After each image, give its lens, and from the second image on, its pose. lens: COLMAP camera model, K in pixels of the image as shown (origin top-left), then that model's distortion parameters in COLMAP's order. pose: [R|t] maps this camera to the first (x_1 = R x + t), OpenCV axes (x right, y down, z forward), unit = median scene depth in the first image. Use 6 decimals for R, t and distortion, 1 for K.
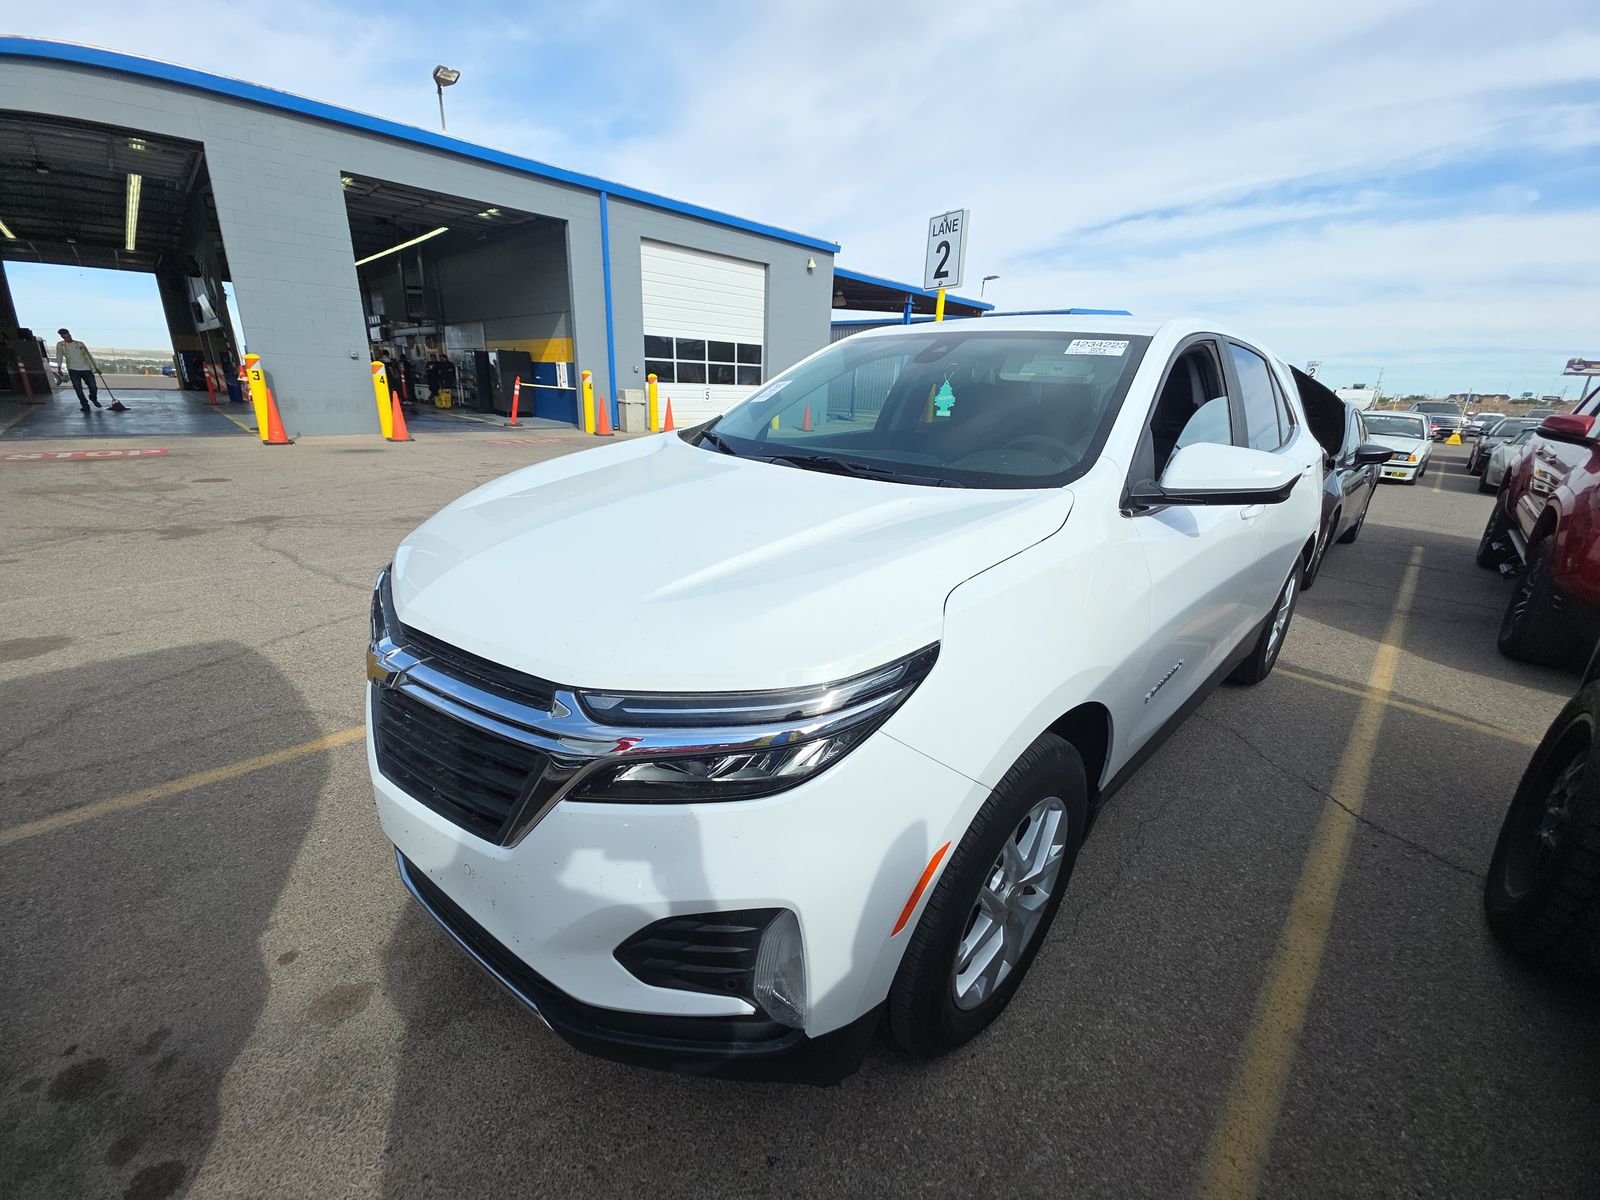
lens RADIAL K [[636.3, 0, 777.6], [0, 636.3, 588.5], [0, 0, 1]] dist [0.008900, -0.006519]
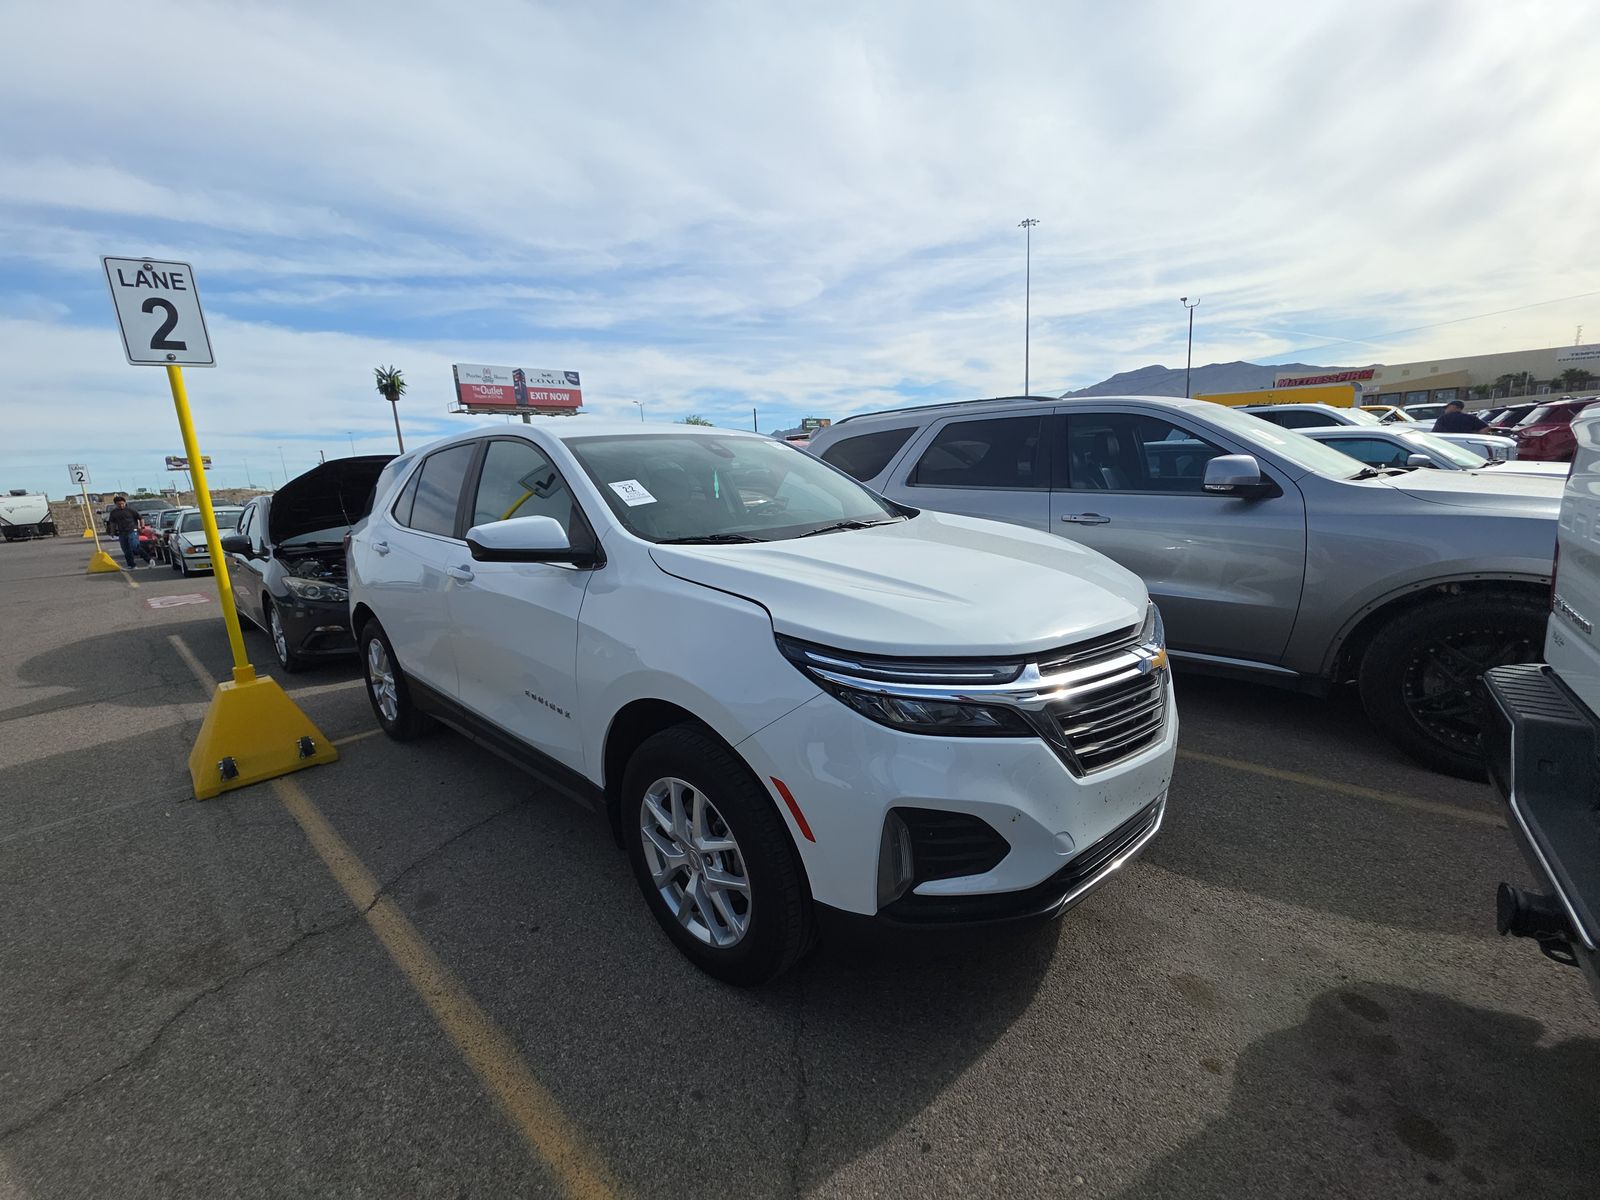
lens RADIAL K [[636.3, 0, 798.1], [0, 636.3, 596.4], [0, 0, 1]] dist [0.008900, -0.006519]
pose [[-0.076938, -0.227287, 0.970784, -0.523873], [0.355343, 0.903481, 0.239692, -0.173243], [-0.931564, 0.363403, 0.011253, 0.463533]]
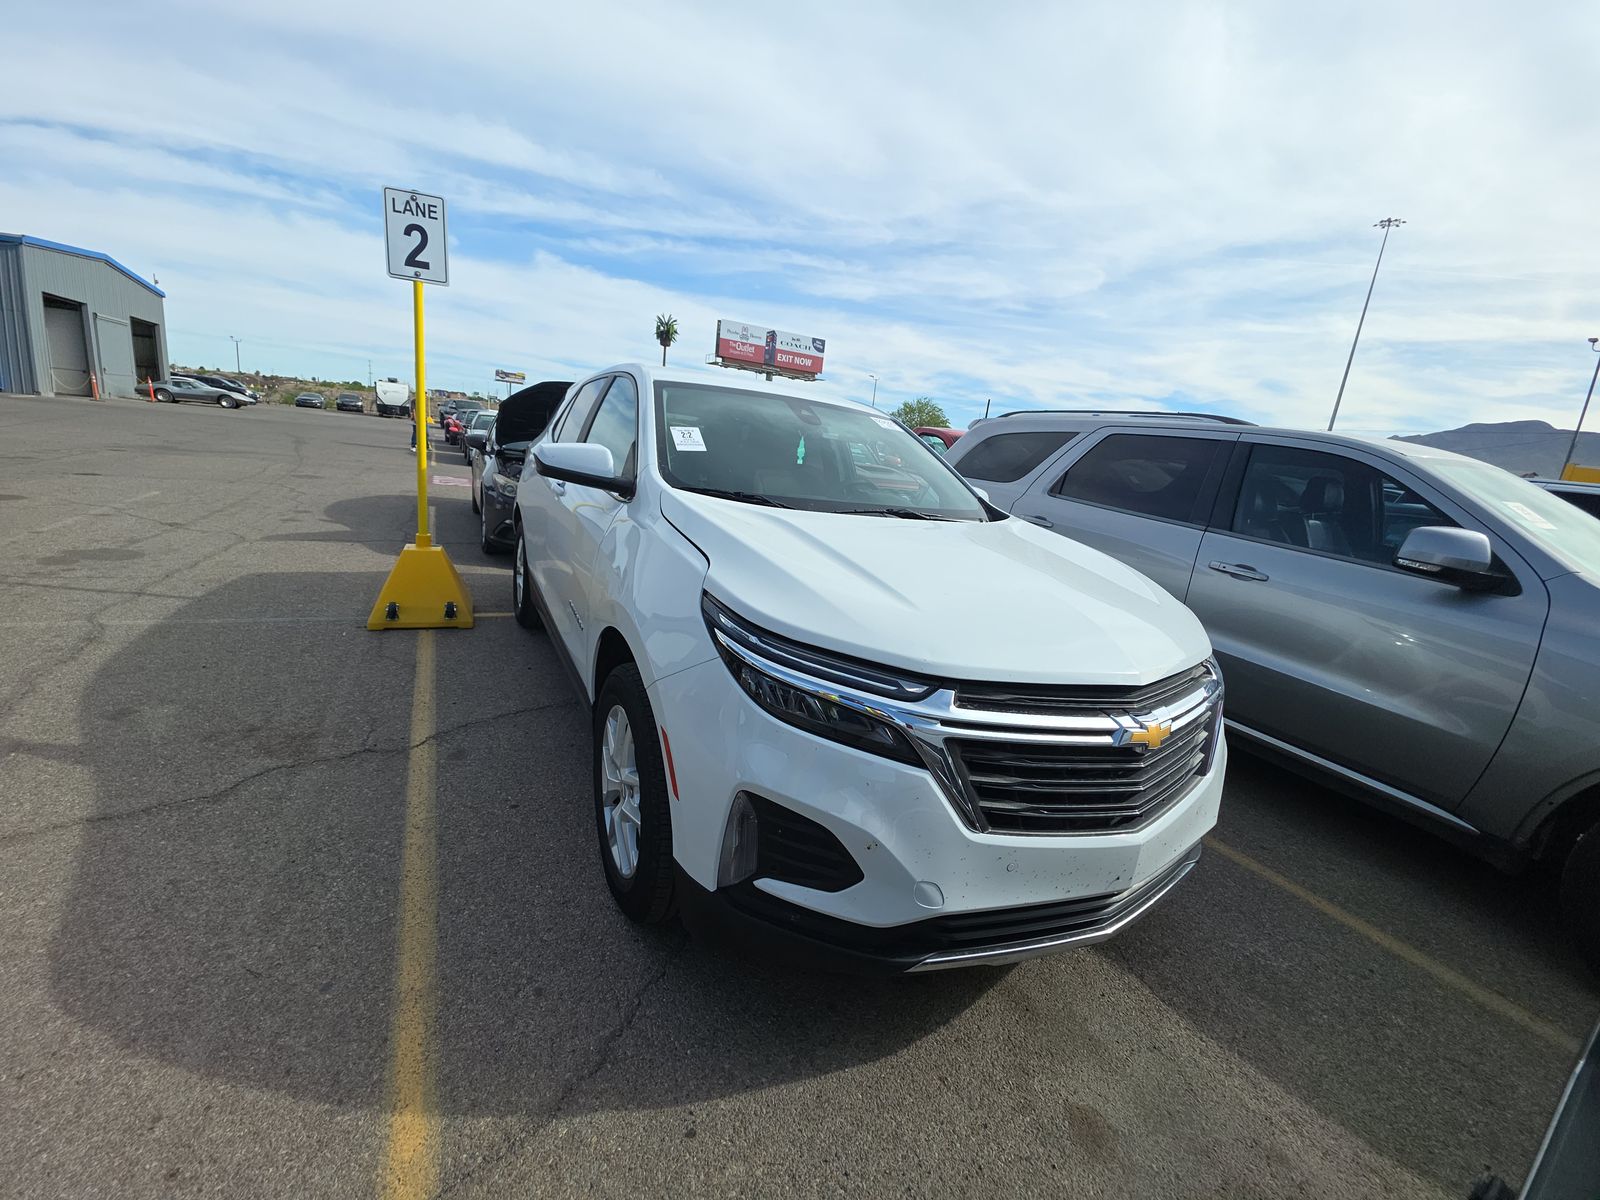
lens RADIAL K [[636.3, 0, 802.5], [0, 636.3, 596.3], [0, 0, 1]] dist [0.008900, -0.006519]
pose [[0.266223, -0.229957, 0.936080, -0.498321], [0.196651, 0.963659, 0.180804, -0.123430], [-0.943638, 0.135947, 0.301769, 0.329736]]
